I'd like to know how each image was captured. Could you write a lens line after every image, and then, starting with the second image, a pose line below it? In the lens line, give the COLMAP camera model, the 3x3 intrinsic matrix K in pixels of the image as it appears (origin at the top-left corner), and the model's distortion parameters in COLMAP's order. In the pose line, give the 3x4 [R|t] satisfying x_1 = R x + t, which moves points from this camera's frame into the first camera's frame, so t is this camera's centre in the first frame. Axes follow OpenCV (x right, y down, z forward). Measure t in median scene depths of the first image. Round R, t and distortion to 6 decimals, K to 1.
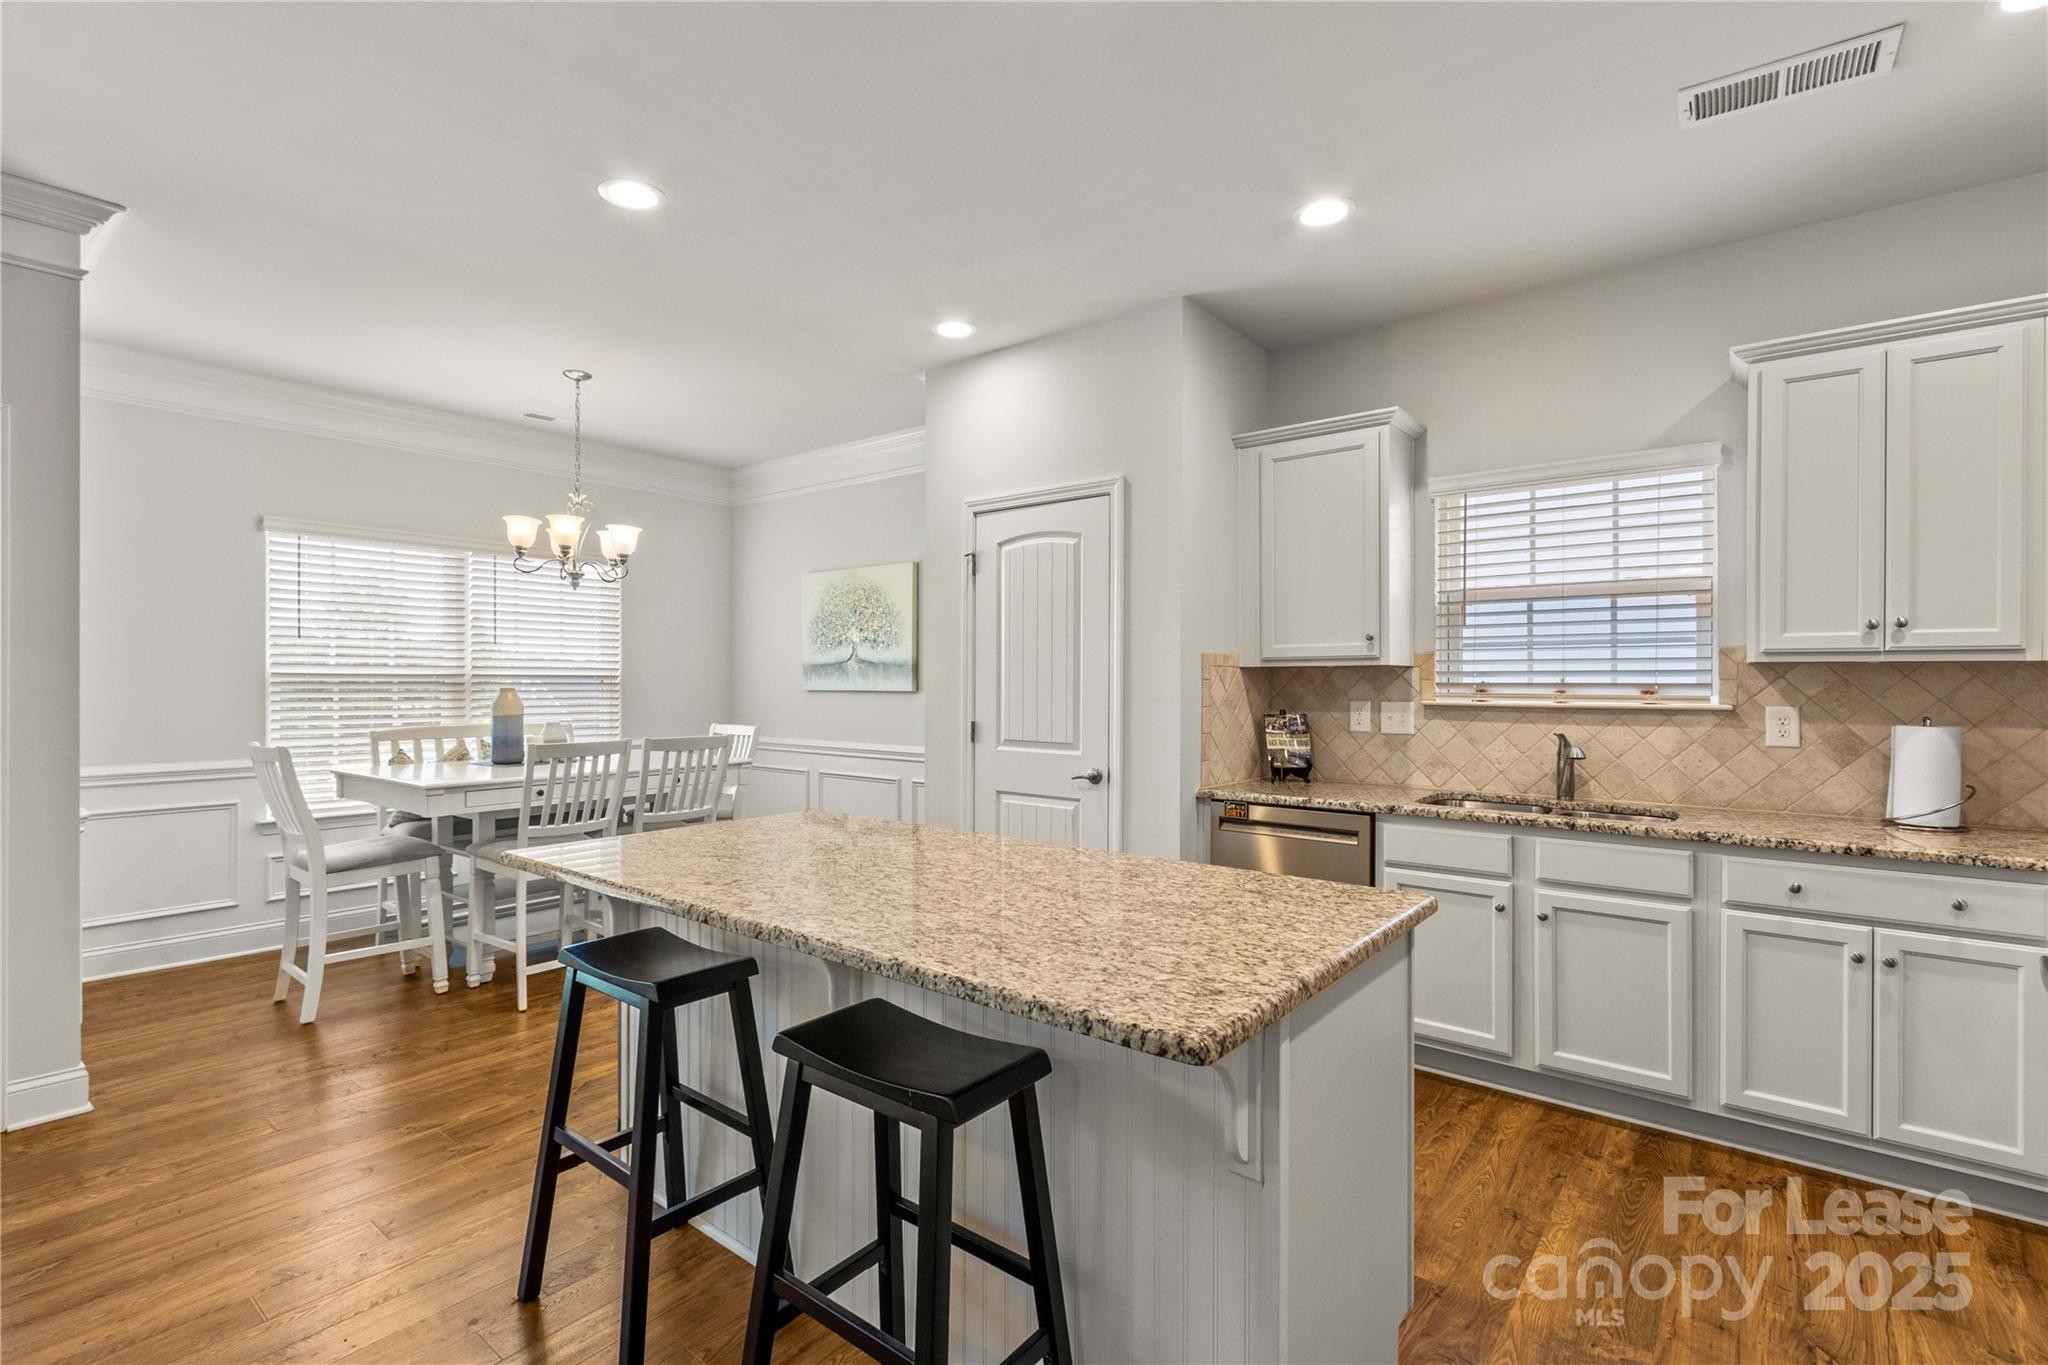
lens RADIAL K [[940.9, 0, 1024.0], [0, 940.9, 682.5], [0, 0, 1]] dist [0.003321, 0.000516]
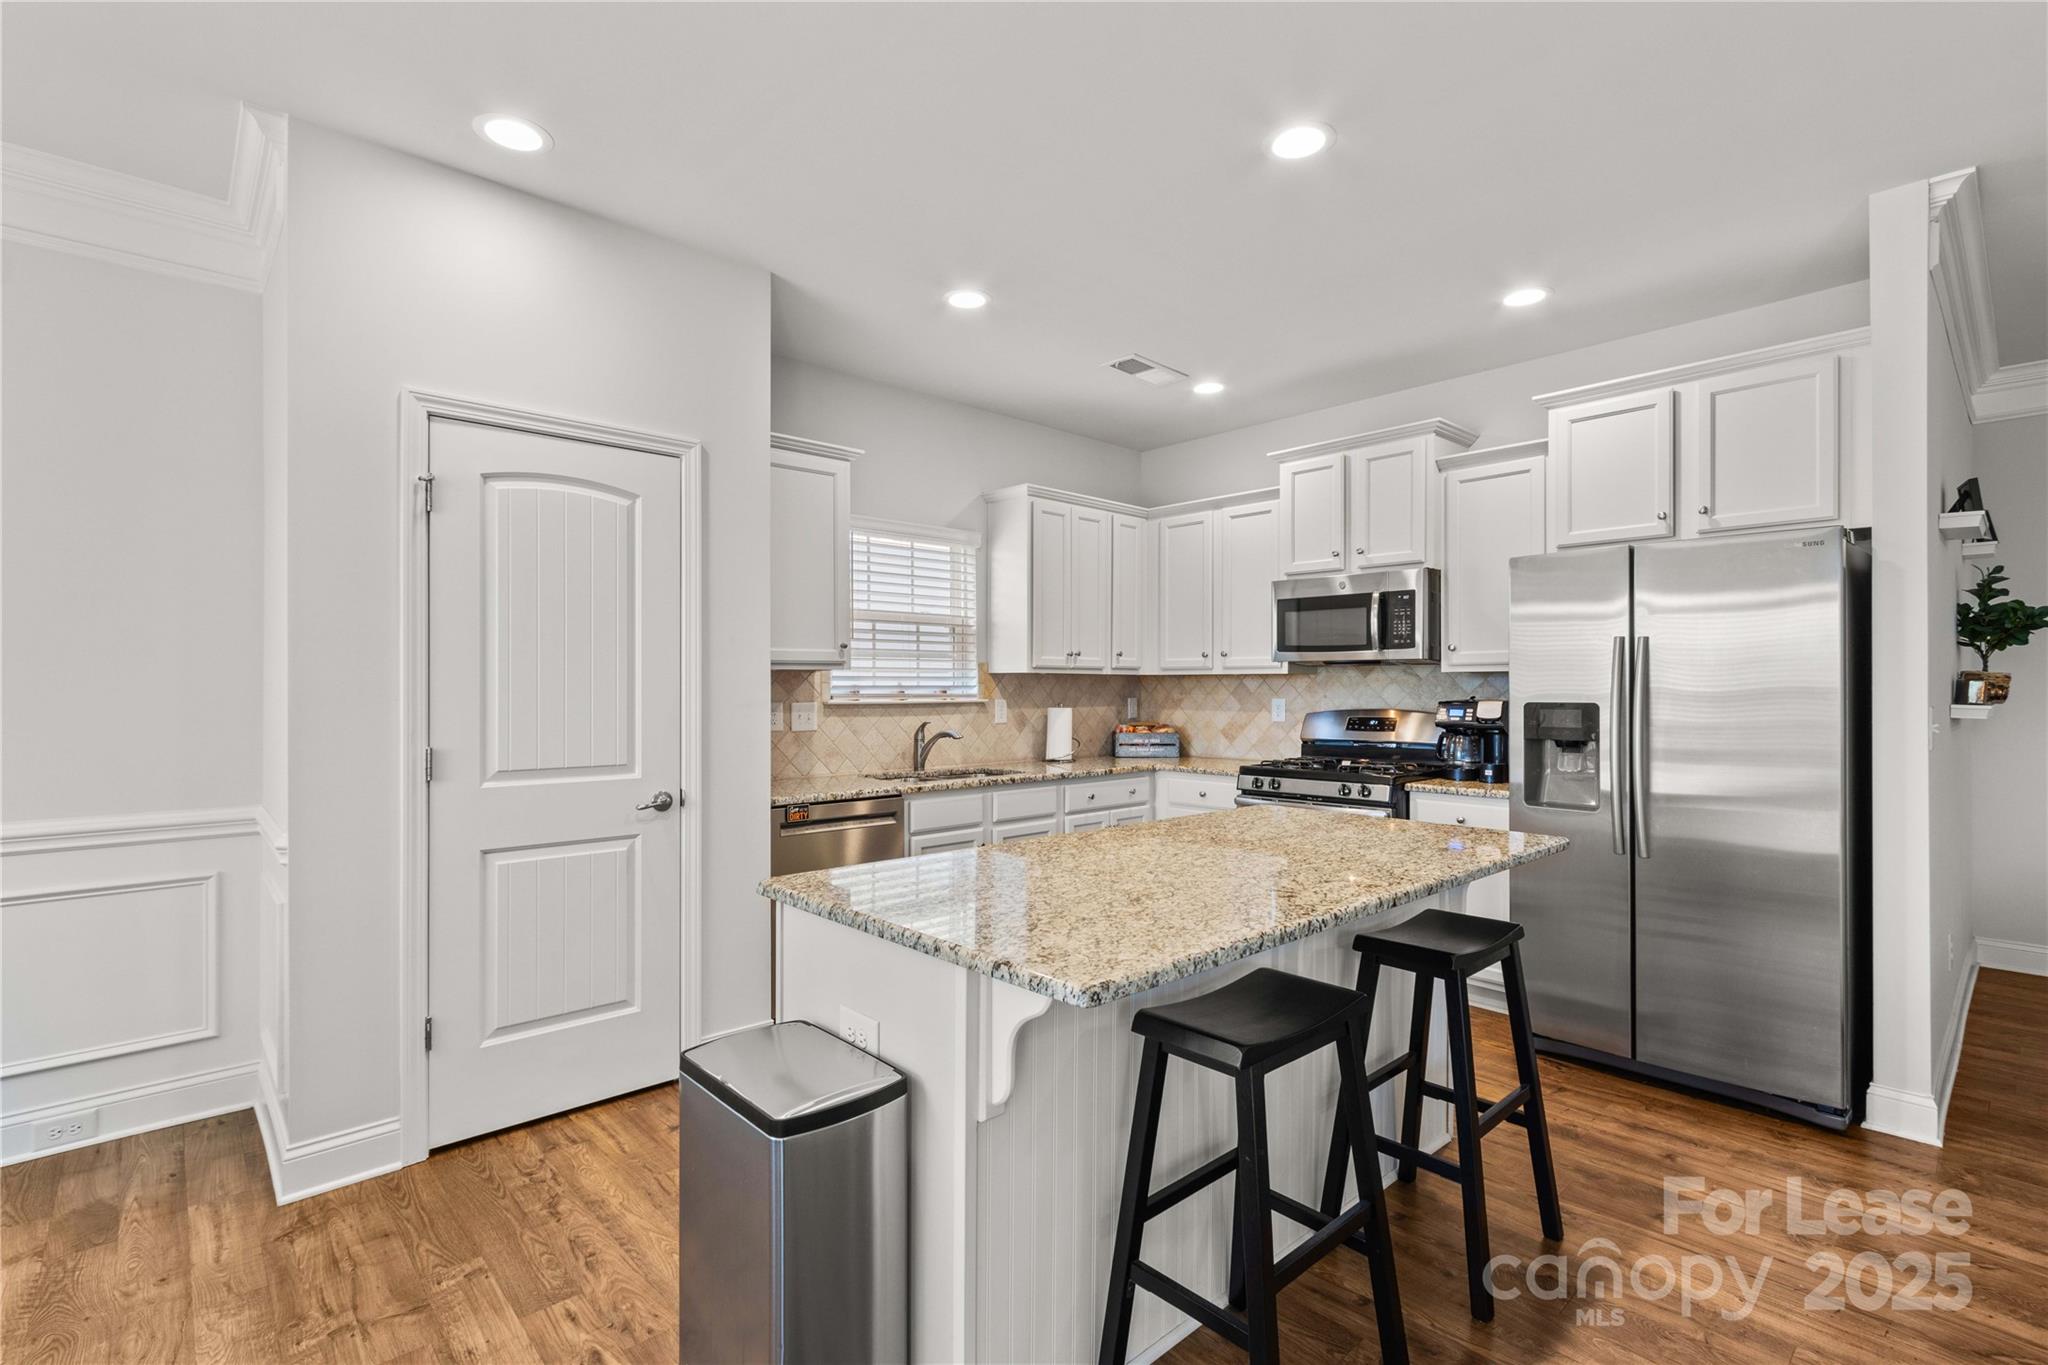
lens RADIAL K [[940.9, 0, 1024.0], [0, 940.9, 682.5], [0, 0, 1]] dist [0.003321, 0.000516]
pose [[0.147374, 0.002596, 0.989077, -0.680494], [0.002363, 0.999993, -0.002977, 0.000691], [-0.989078, 0.002776, 0.147367, 0.578735]]
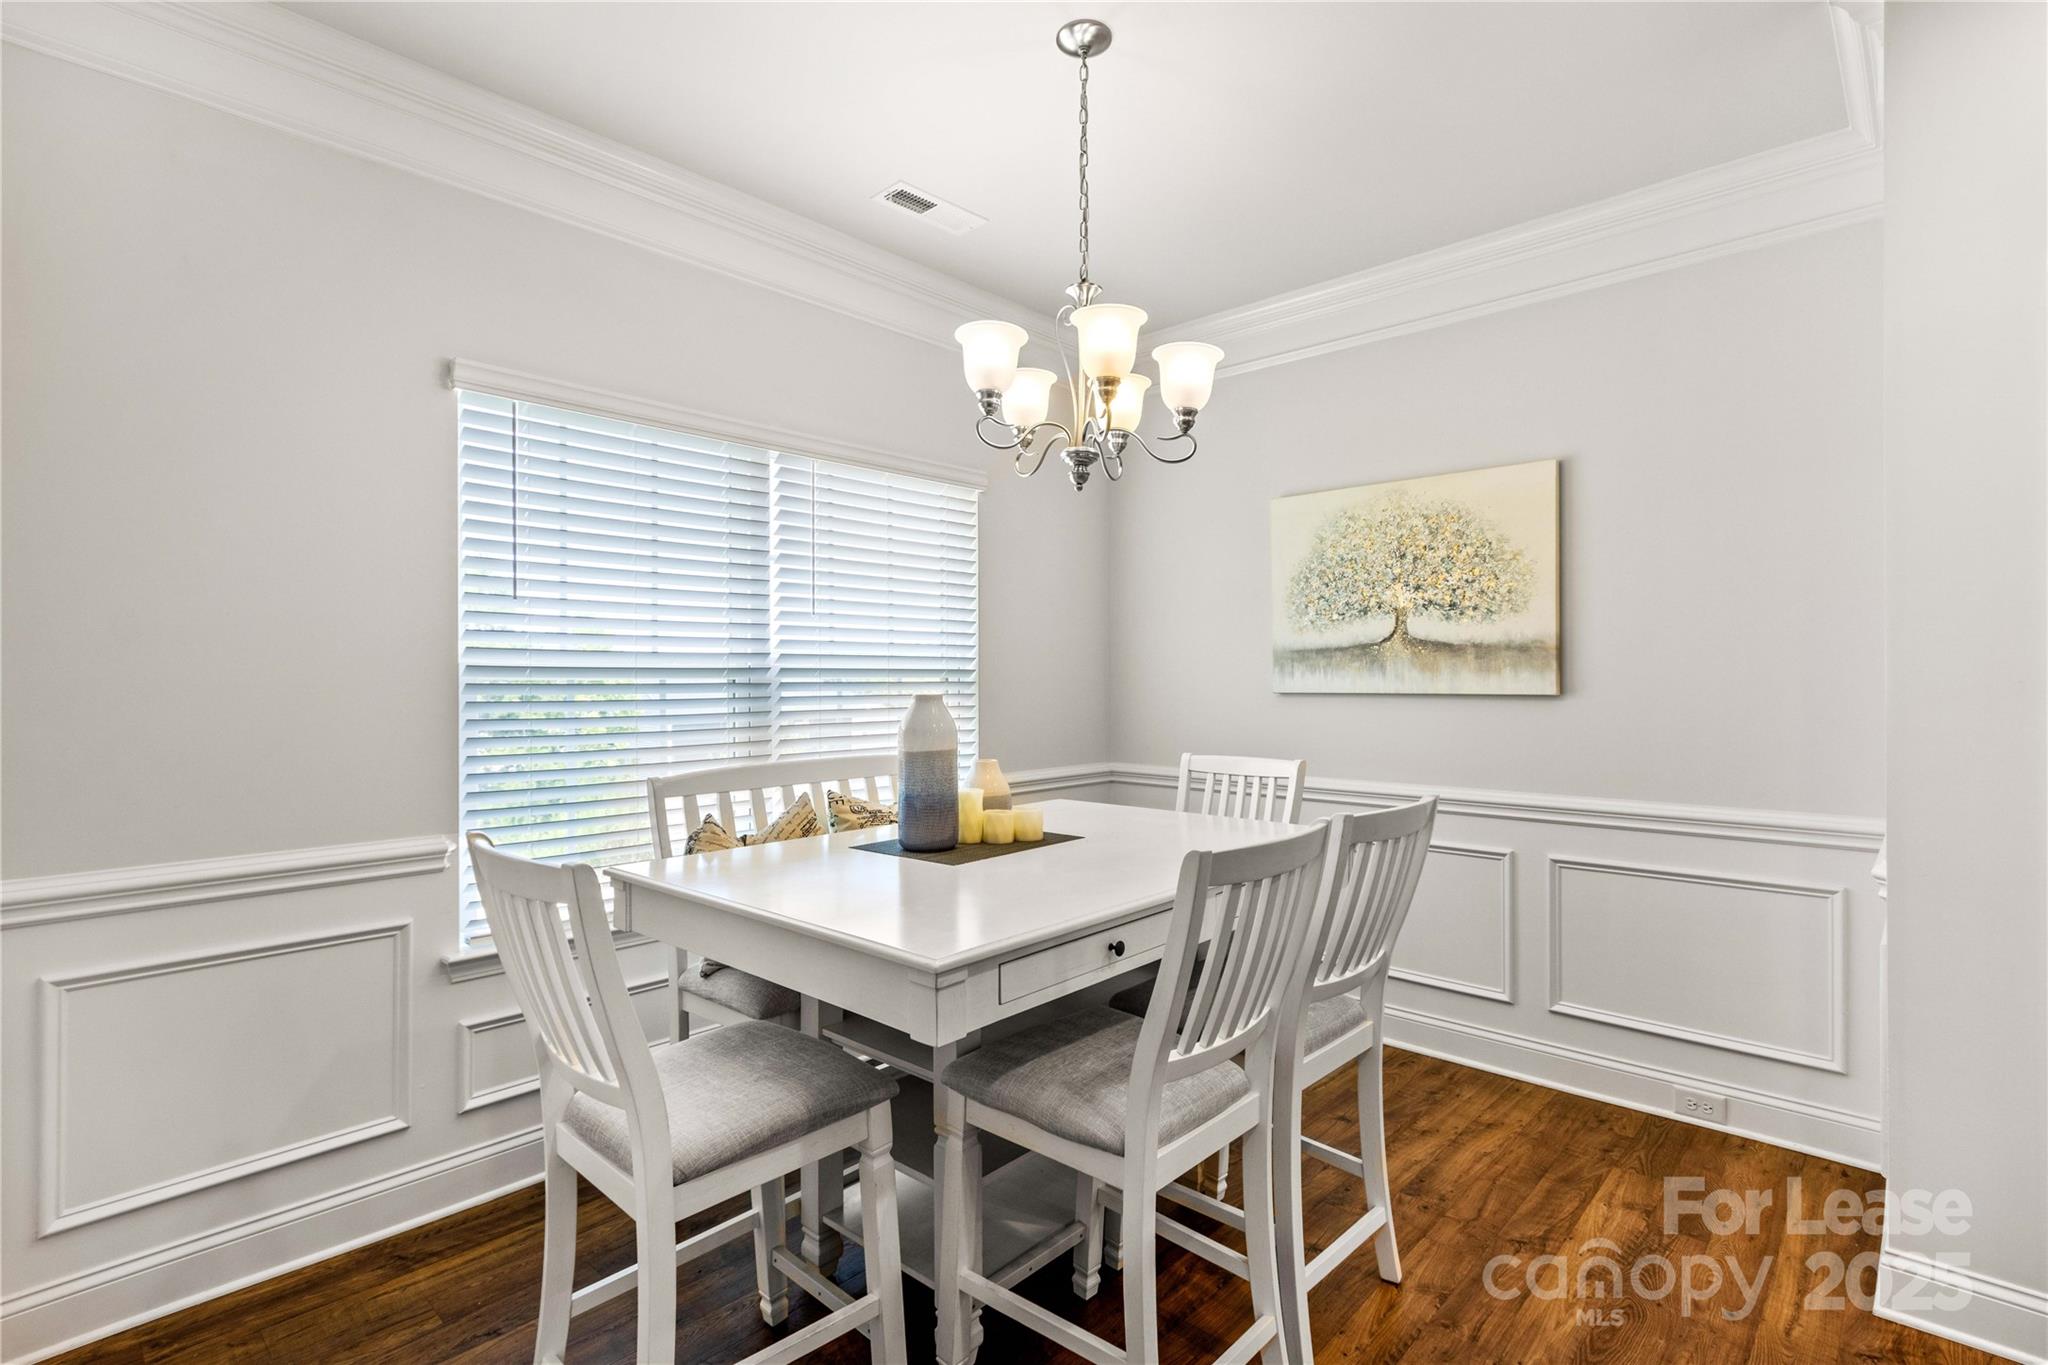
lens RADIAL K [[975.4, 0, 1052.7], [0, 975.4, 674.3], [0, 0, 1]] dist [0.004307, 0.000846]
pose [[0.997516, -0.004883, -0.070266, -0.537735], [0.004709, 0.999985, -0.002629, -0.003887], [0.070278, 0.002292, 0.997525, 0.596968]]
